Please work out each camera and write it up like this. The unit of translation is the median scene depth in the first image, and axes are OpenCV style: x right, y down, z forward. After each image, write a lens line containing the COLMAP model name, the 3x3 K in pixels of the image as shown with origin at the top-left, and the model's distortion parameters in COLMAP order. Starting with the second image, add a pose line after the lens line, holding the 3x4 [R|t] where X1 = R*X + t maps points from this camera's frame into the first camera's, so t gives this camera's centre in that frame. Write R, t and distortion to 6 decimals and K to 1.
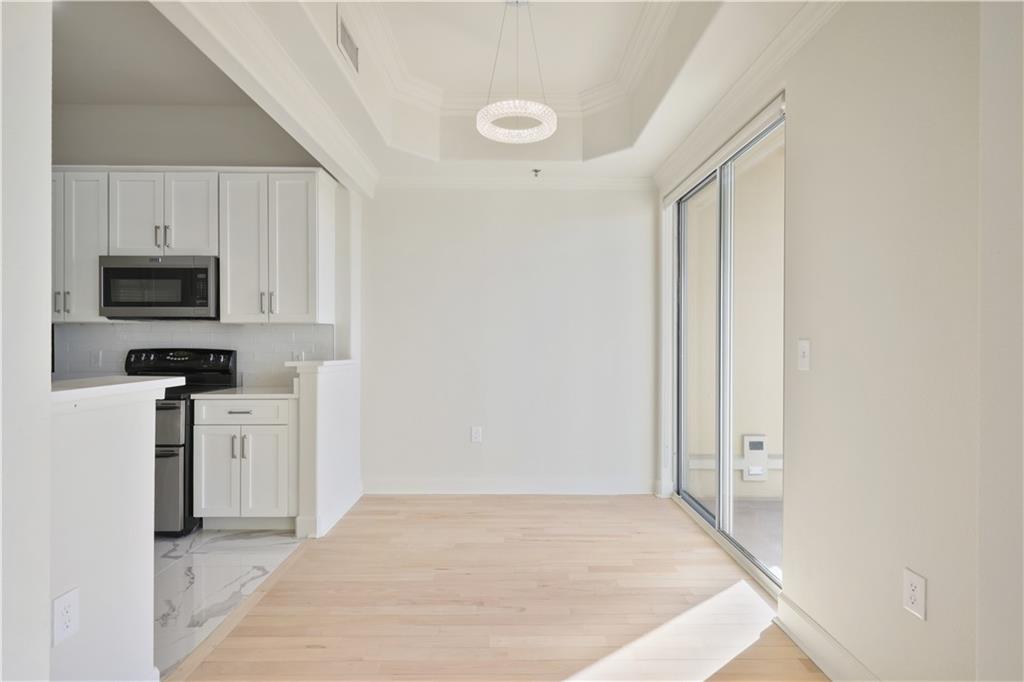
lens RADIAL K [[508.7, 0, 512.0], [0, 508.7, 341.0], [0, 0, 1]] dist [-0.002031, -0.000190]
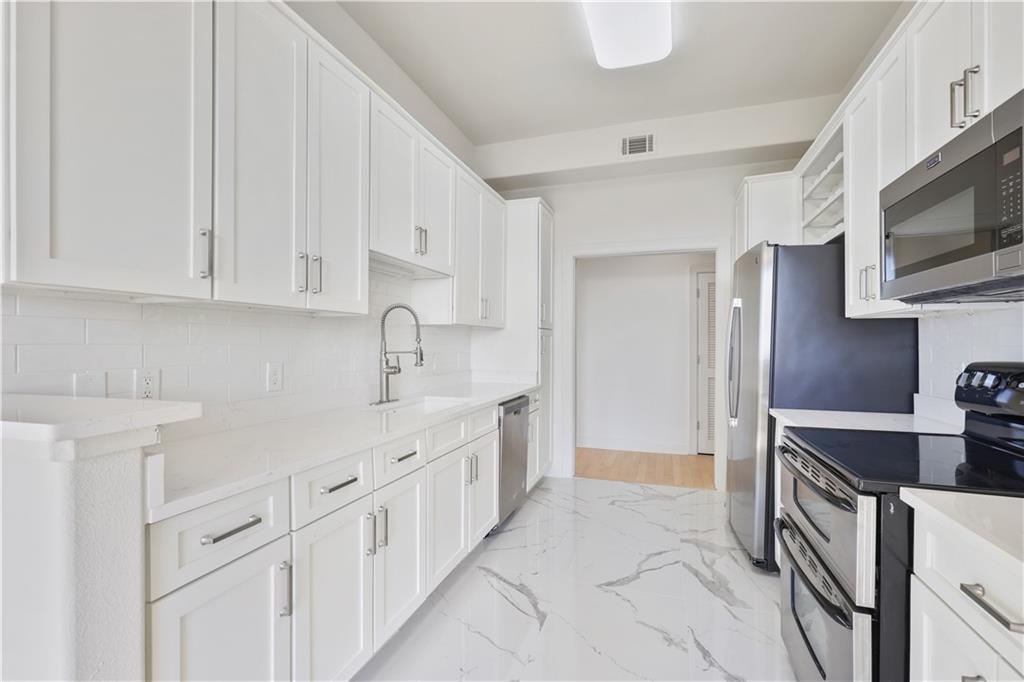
lens RADIAL K [[461.7, 0, 515.5], [0, 461.7, 347.4], [0, 0, 1]] dist [0.002431, 0.000409]
pose [[-0.320769, 0.004121, -0.947148, -0.207184], [-0.003610, 0.999978, 0.005574, 0.002474], [0.947150, 0.005207, -0.320747, 0.785857]]
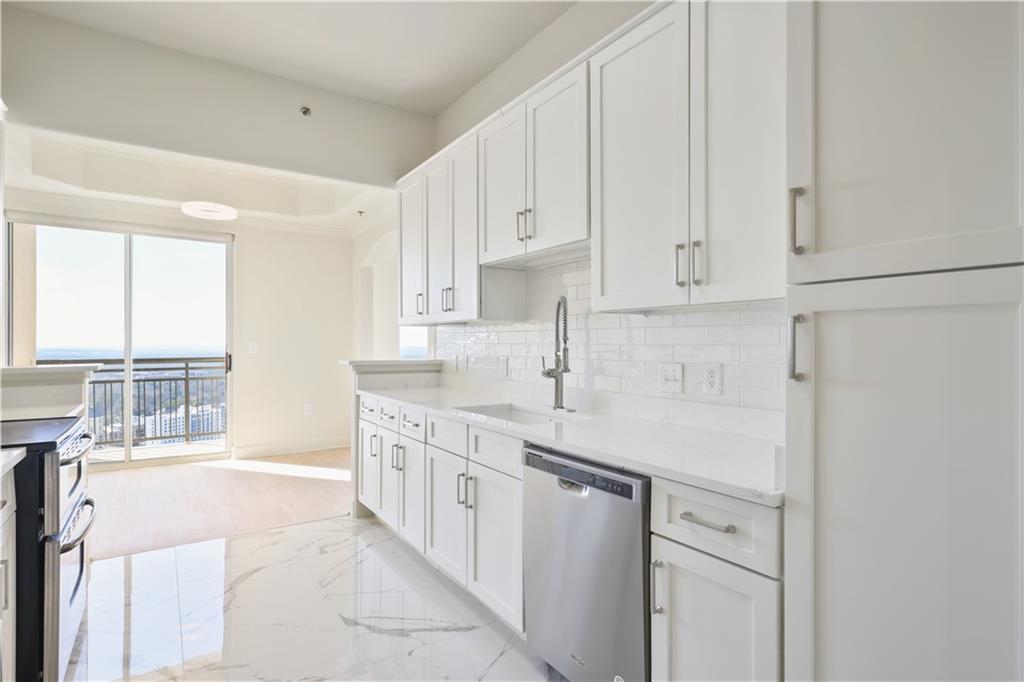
lens RADIAL K [[530.2, 0, 512.0], [0, 530.2, 341.0], [0, 0, 1]] dist [0.003642, 0.000384]
pose [[-0.540056, -0.003573, 0.841622, -1.470367], [0.000470, 0.999990, 0.004547, -0.004874], [-0.841629, 0.002851, -0.540048, 0.817496]]
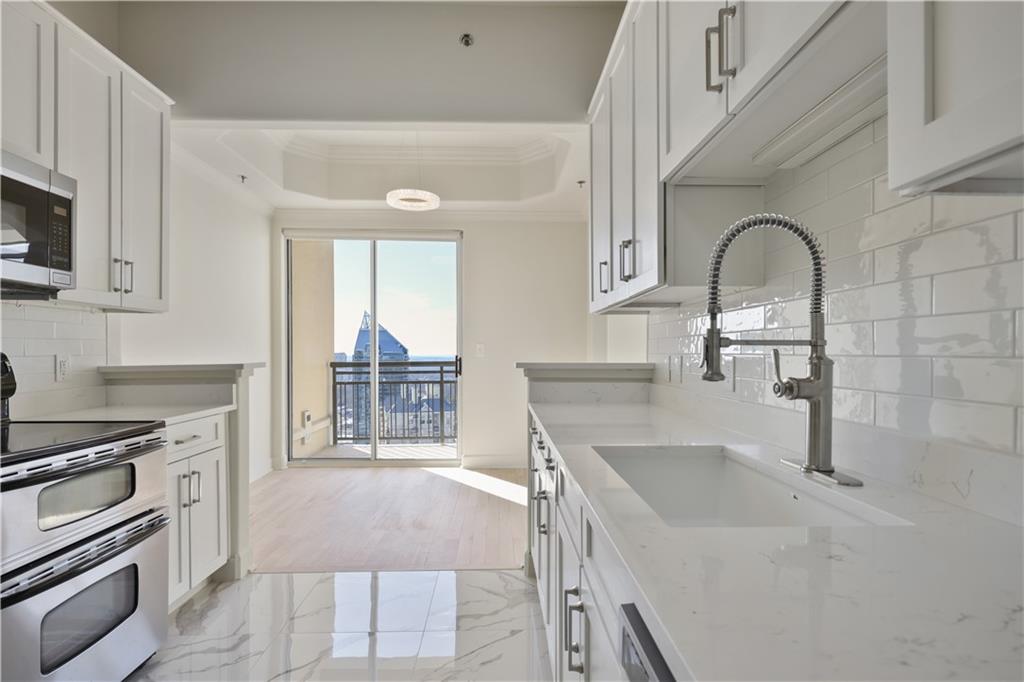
lens RADIAL K [[528.9, 0, 508.9], [0, 528.9, 354.1], [0, 0, 1]] dist [0.009439, 0.000361]
pose [[-0.008829, -0.009143, 0.999919, -1.183214], [0.005679, 0.999942, 0.009193, 0.019866], [-0.999945, 0.005760, -0.008776, 0.537598]]
